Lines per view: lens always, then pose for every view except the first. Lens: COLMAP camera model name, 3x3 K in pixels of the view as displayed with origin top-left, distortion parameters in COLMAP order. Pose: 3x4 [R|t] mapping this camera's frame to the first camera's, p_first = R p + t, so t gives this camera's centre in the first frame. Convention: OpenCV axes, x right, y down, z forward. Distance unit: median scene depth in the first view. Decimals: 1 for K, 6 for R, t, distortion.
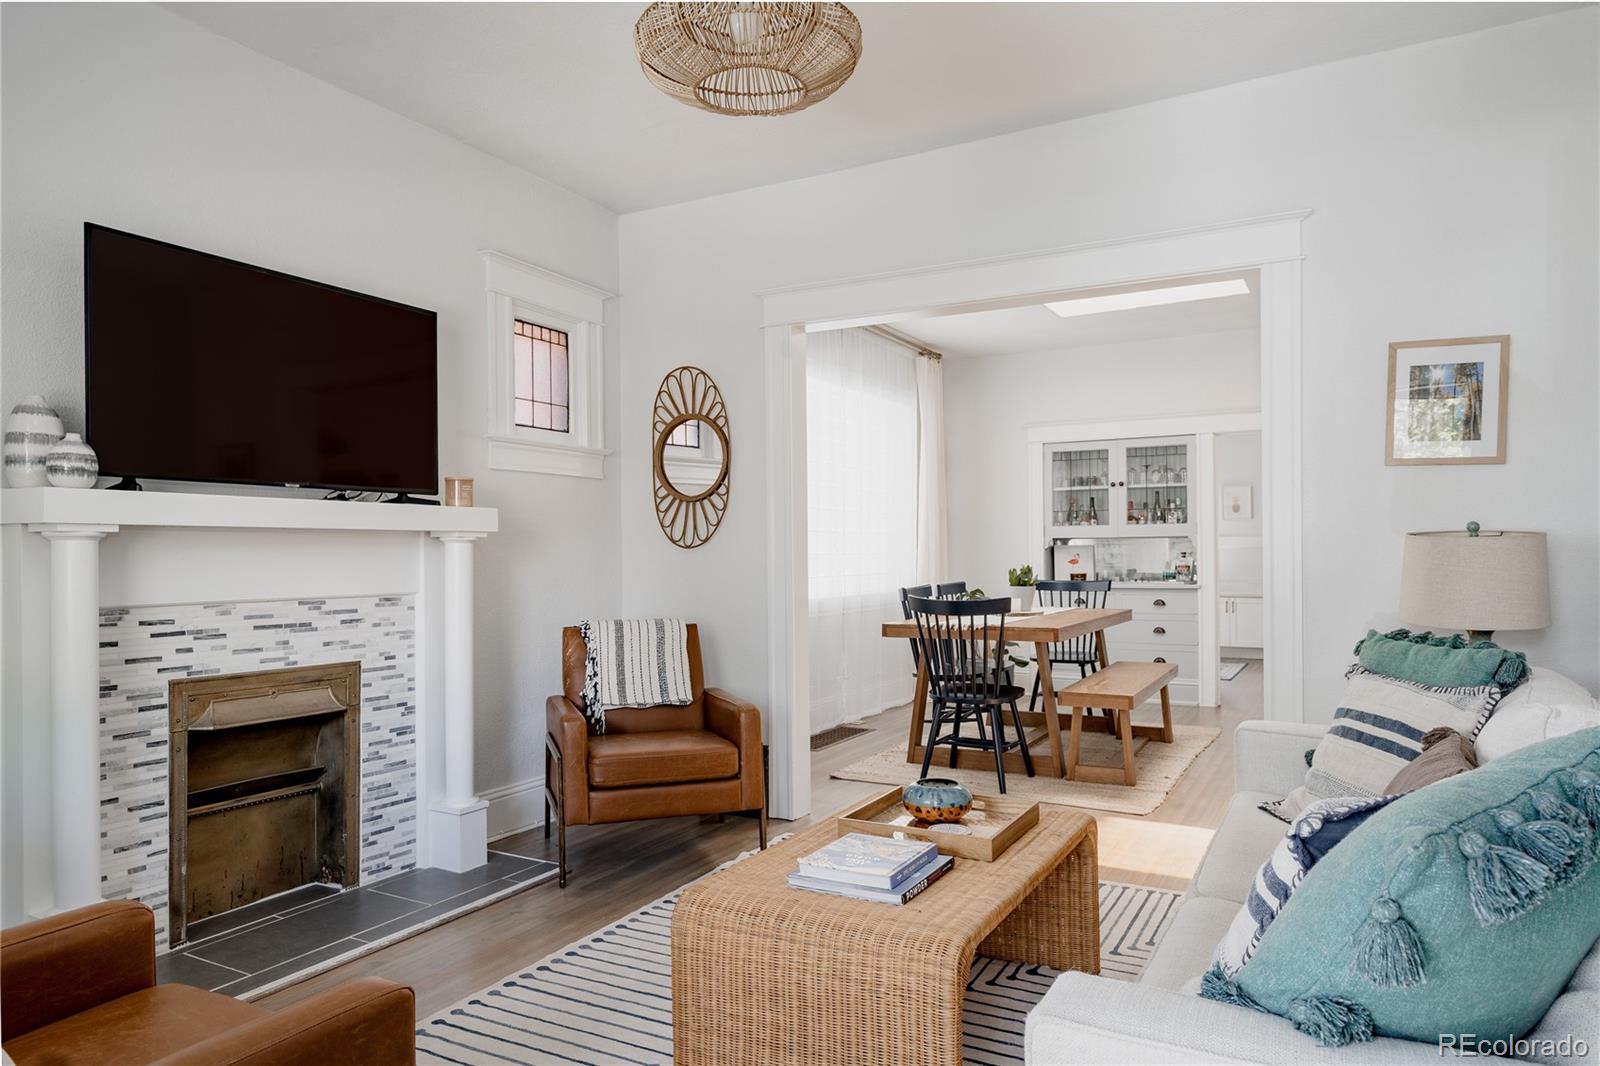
lens RADIAL K [[1023.9, 0, 786.1], [0, 1023.9, 539.8], [0, 0, 1]] dist [0.002288, 0.000292]
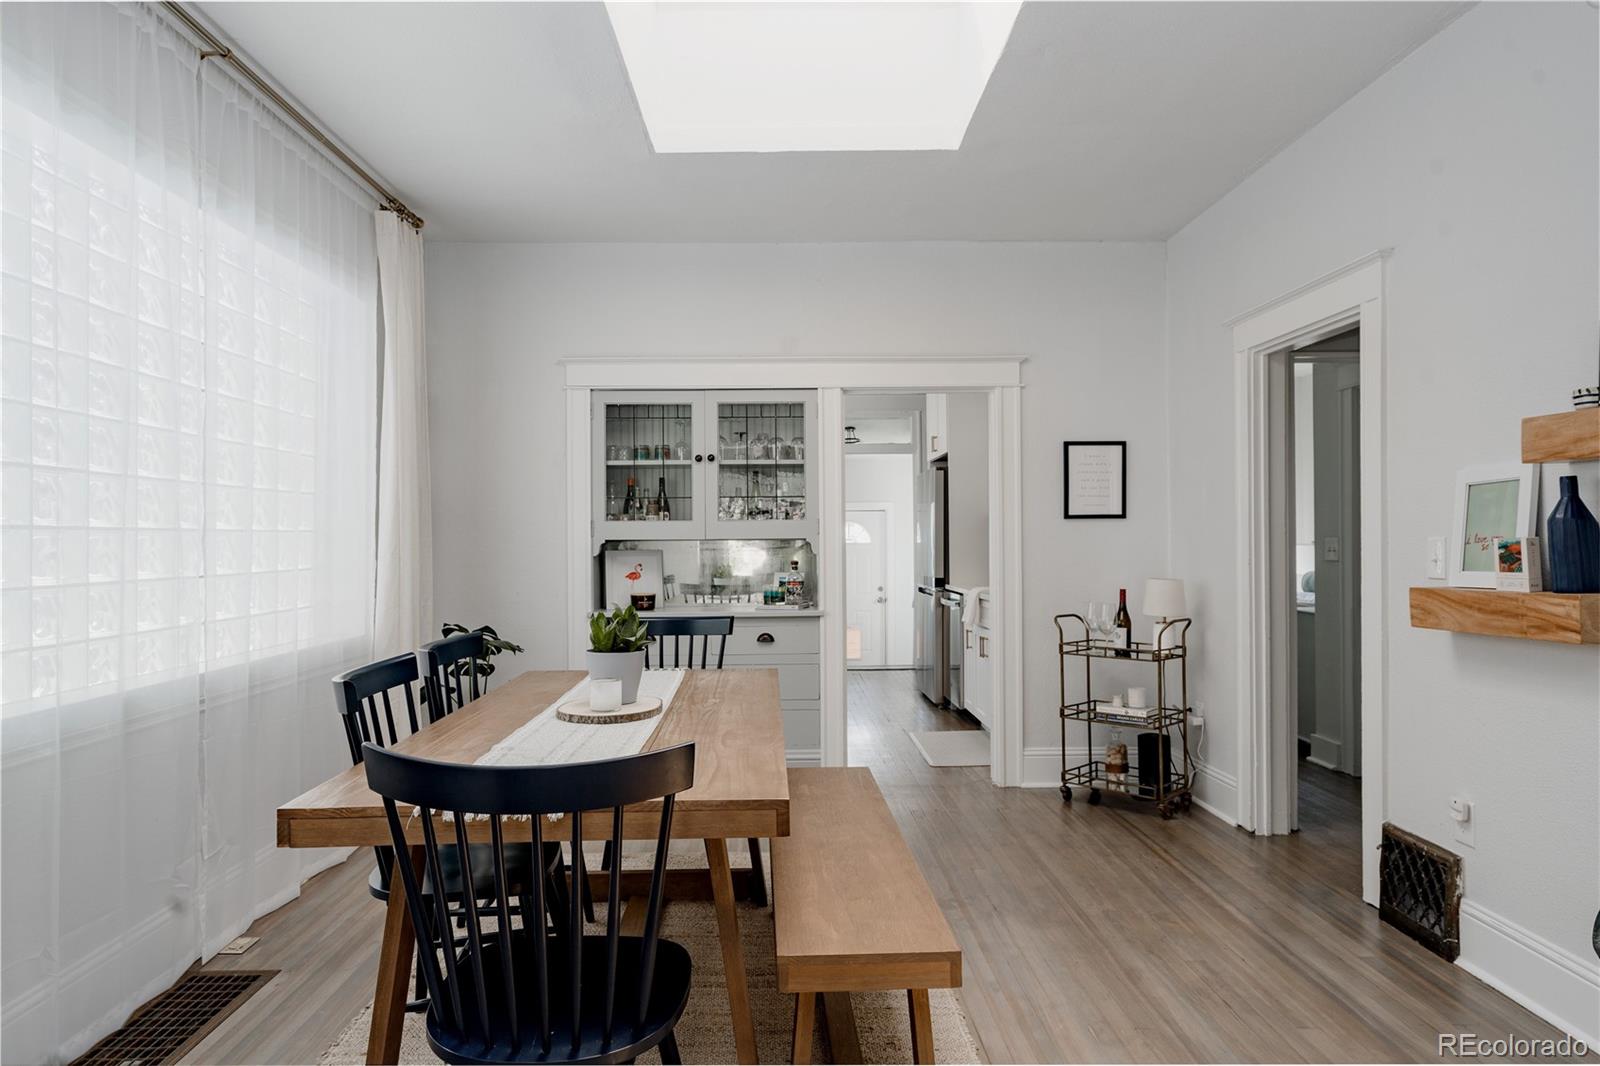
lens RADIAL K [[1023.9, 0, 800.4], [0, 1023.9, 537.7], [0, 0, 1]] dist [0.002288, 0.000292]
pose [[0.864233, 0.002683, 0.503085, 0.047568], [-0.006023, 0.999969, 0.005014, -0.007211], [-0.503056, -0.007363, 0.864222, 0.404862]]
